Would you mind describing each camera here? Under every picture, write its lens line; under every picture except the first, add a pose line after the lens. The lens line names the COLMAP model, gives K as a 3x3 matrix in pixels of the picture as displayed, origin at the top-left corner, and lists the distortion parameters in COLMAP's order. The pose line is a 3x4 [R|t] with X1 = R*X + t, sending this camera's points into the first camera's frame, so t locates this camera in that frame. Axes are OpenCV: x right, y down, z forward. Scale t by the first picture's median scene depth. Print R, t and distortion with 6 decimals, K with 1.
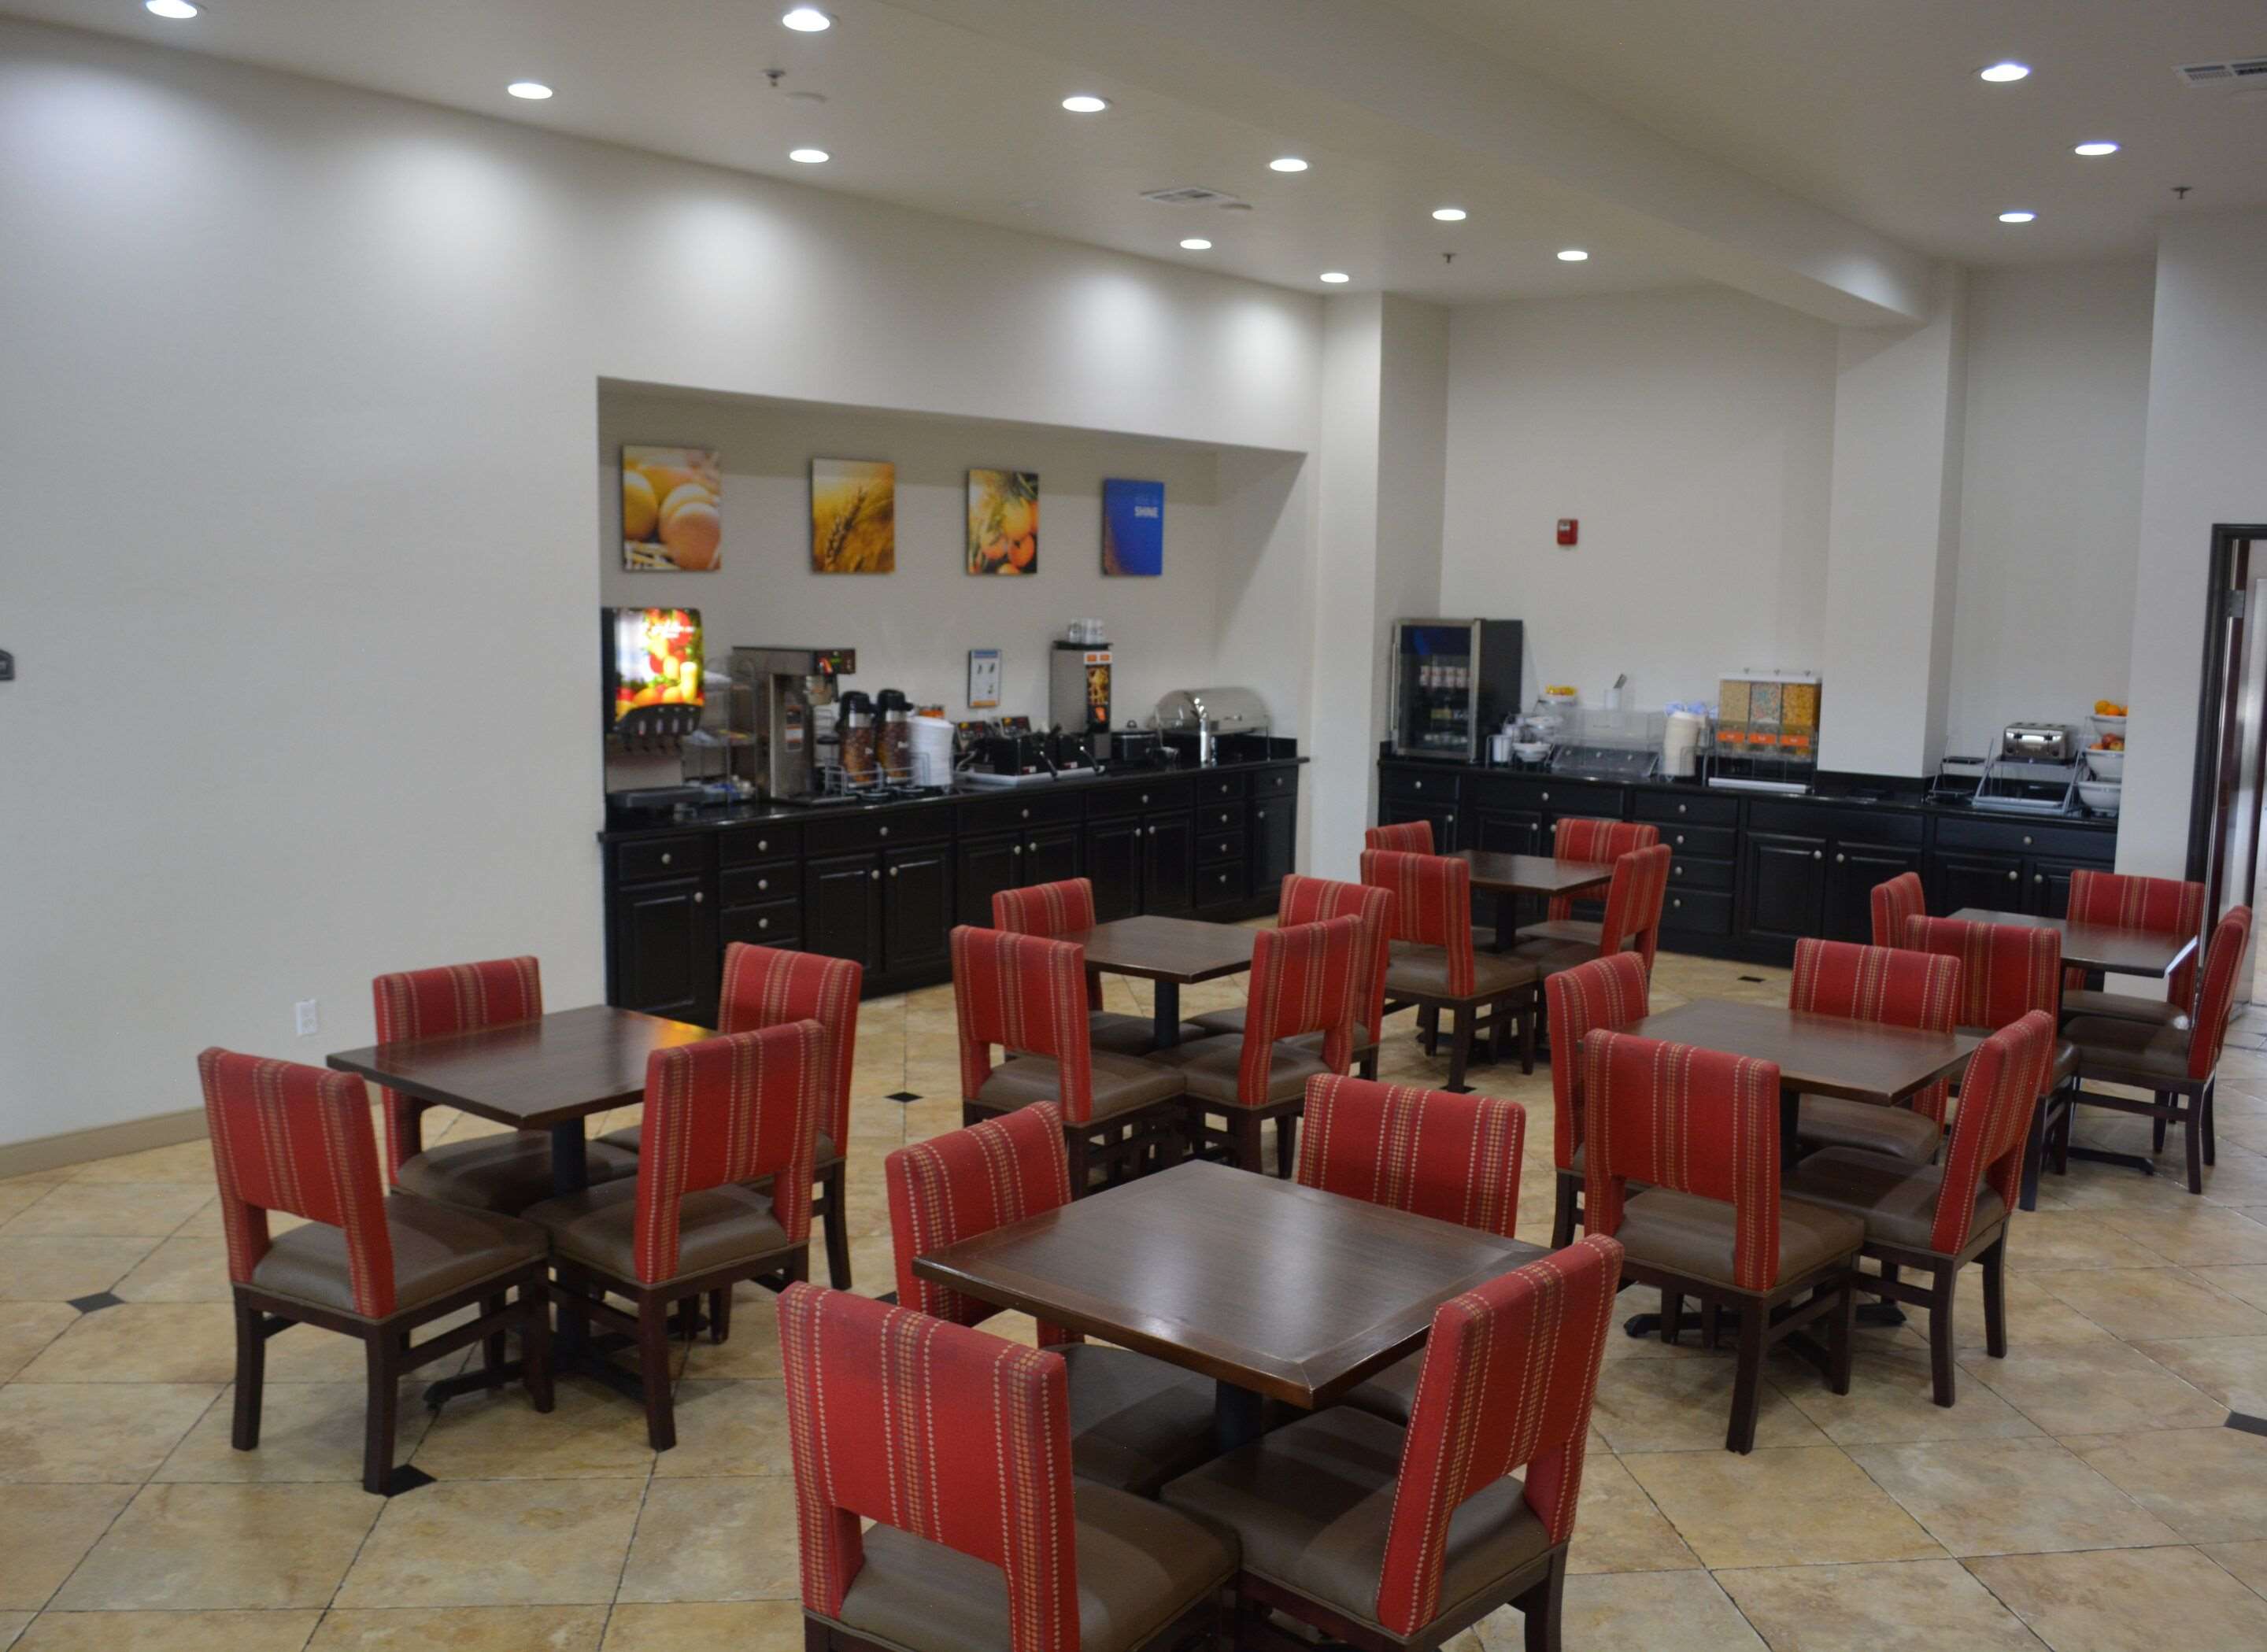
lens RADIAL K [[1968.5, 0, 1133.3], [0, 1968.5, 828.2], [0, 0, 1]] dist [-0.042173, -0.002448]
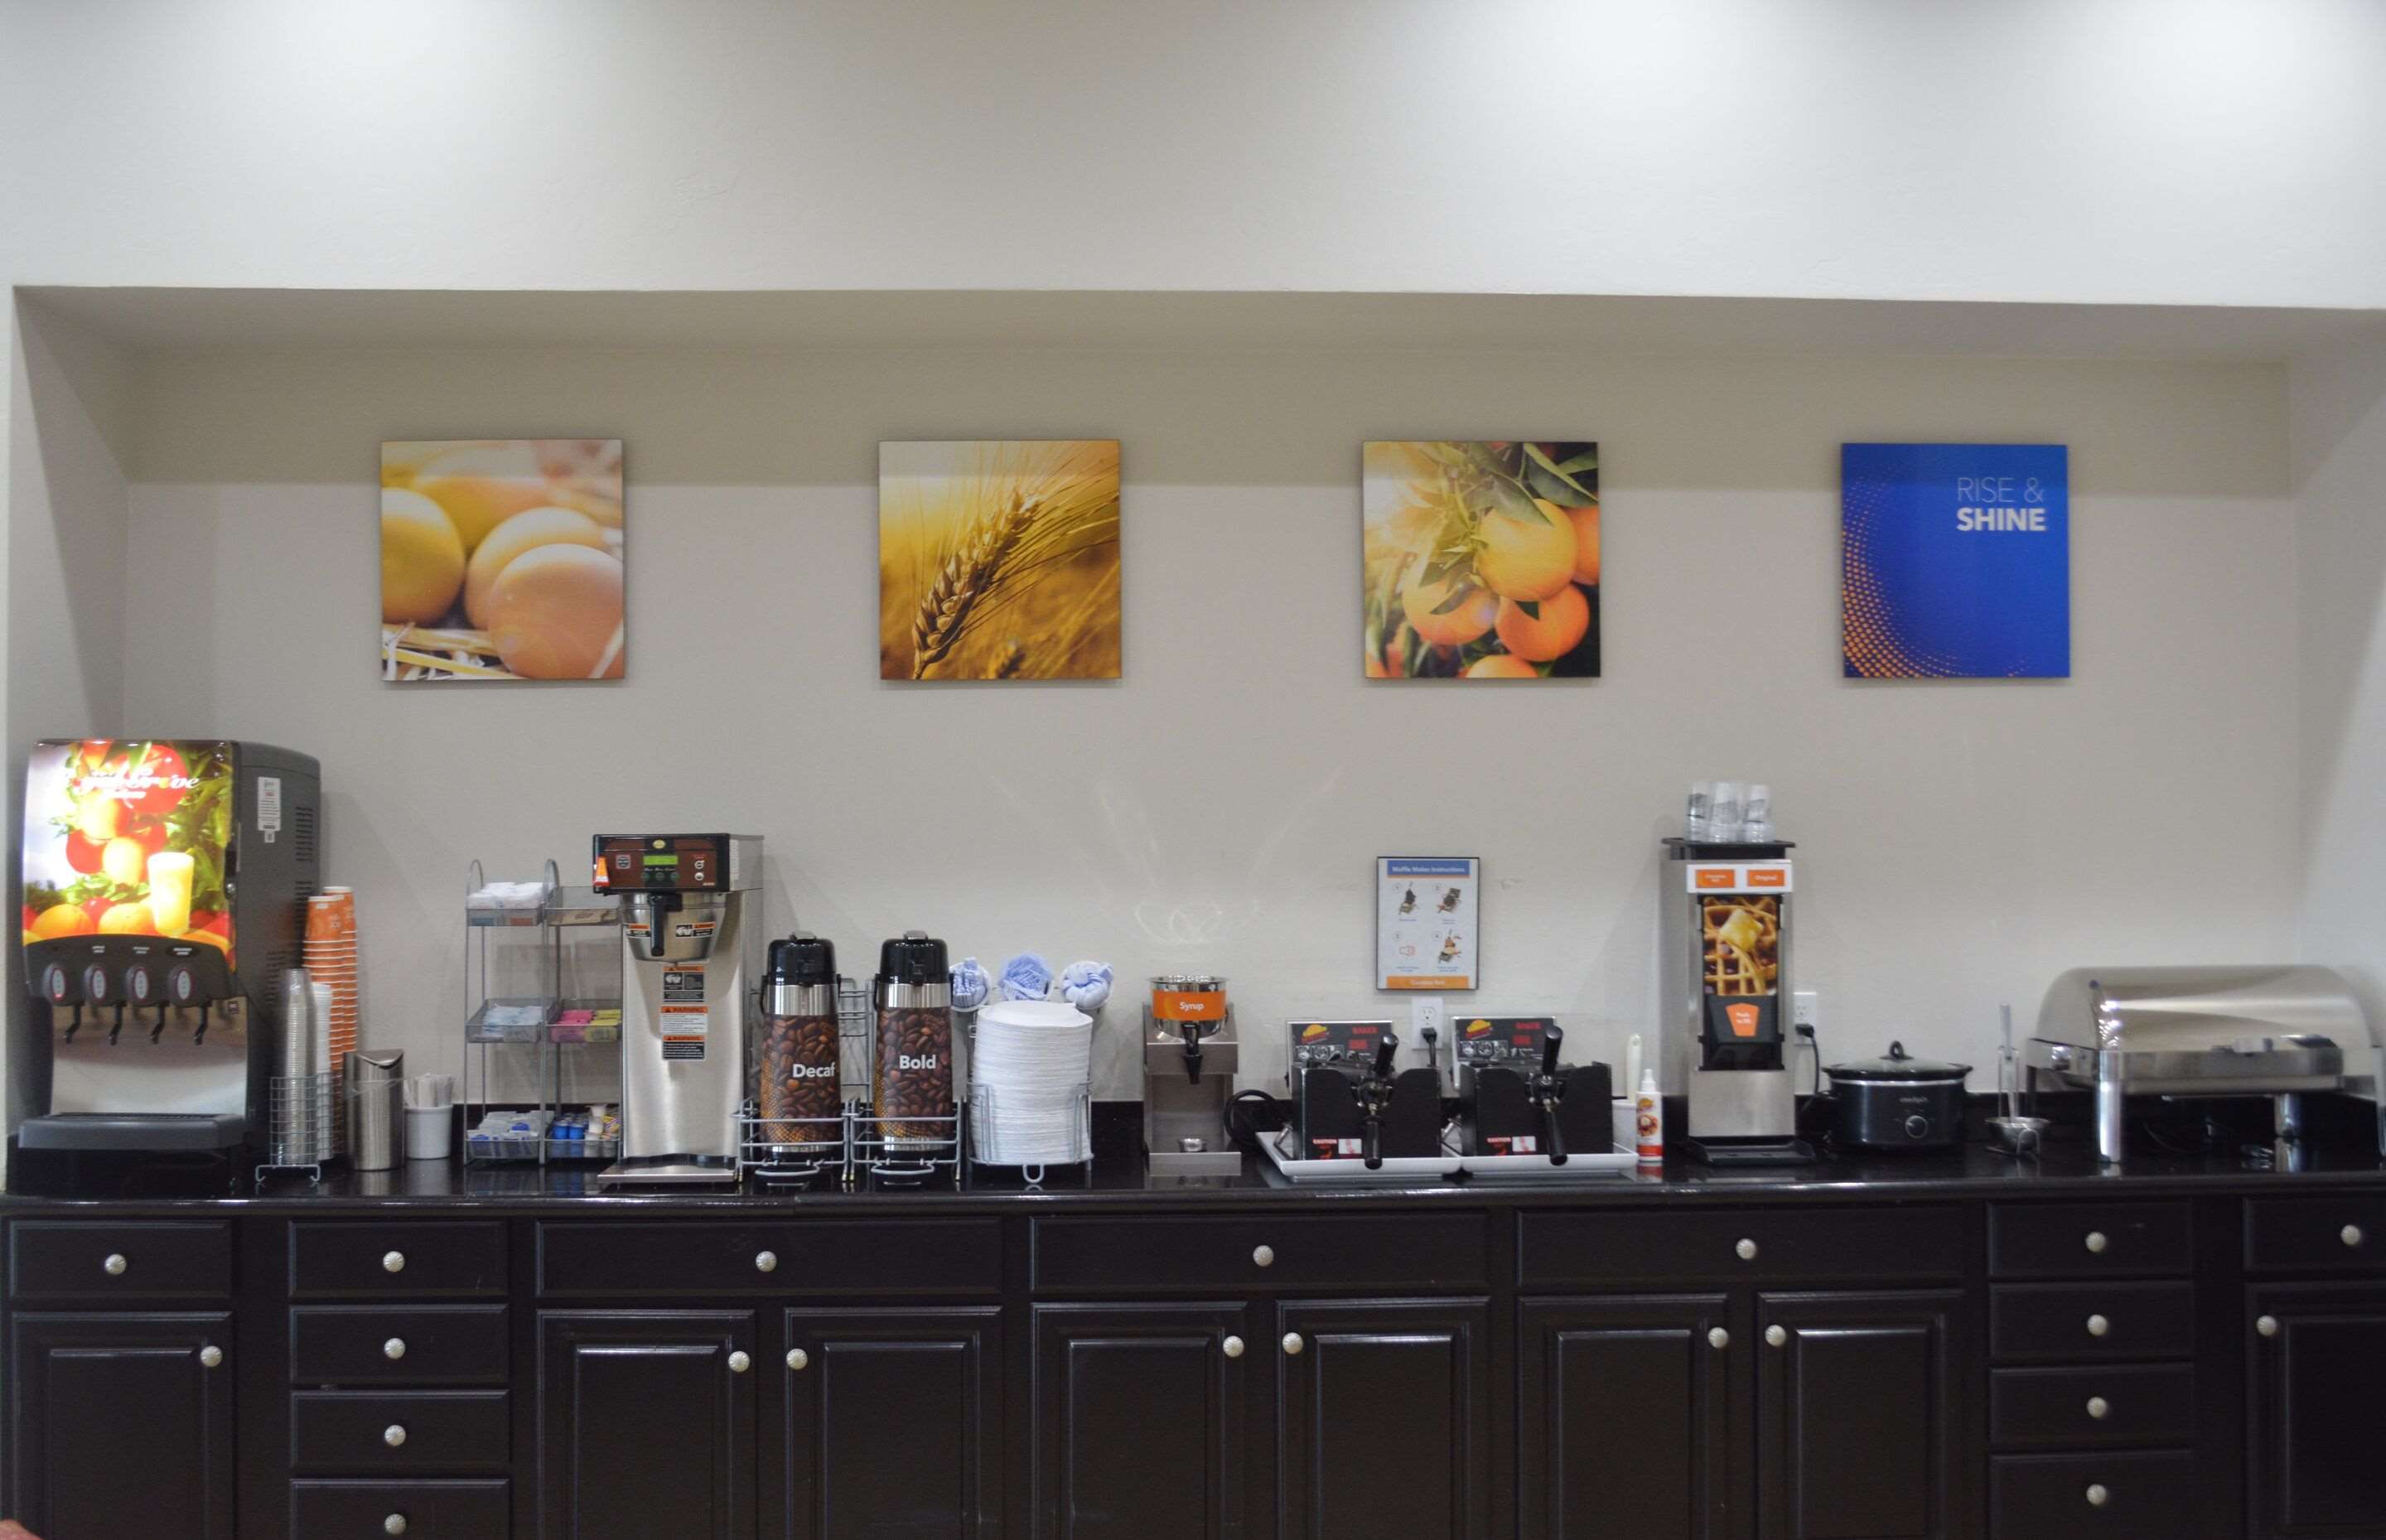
lens RADIAL K [[2391.2, 0, 1193.8], [0, 2391.2, 845.6], [0, 0, 1]] dist [-0.054901, 0.000000]
pose [[0.665875, -0.019164, -0.745817, 0.299071], [-0.080279, 0.992026, -0.097164, -0.041736], [0.741732, 0.124572, 0.659027, 0.669574]]
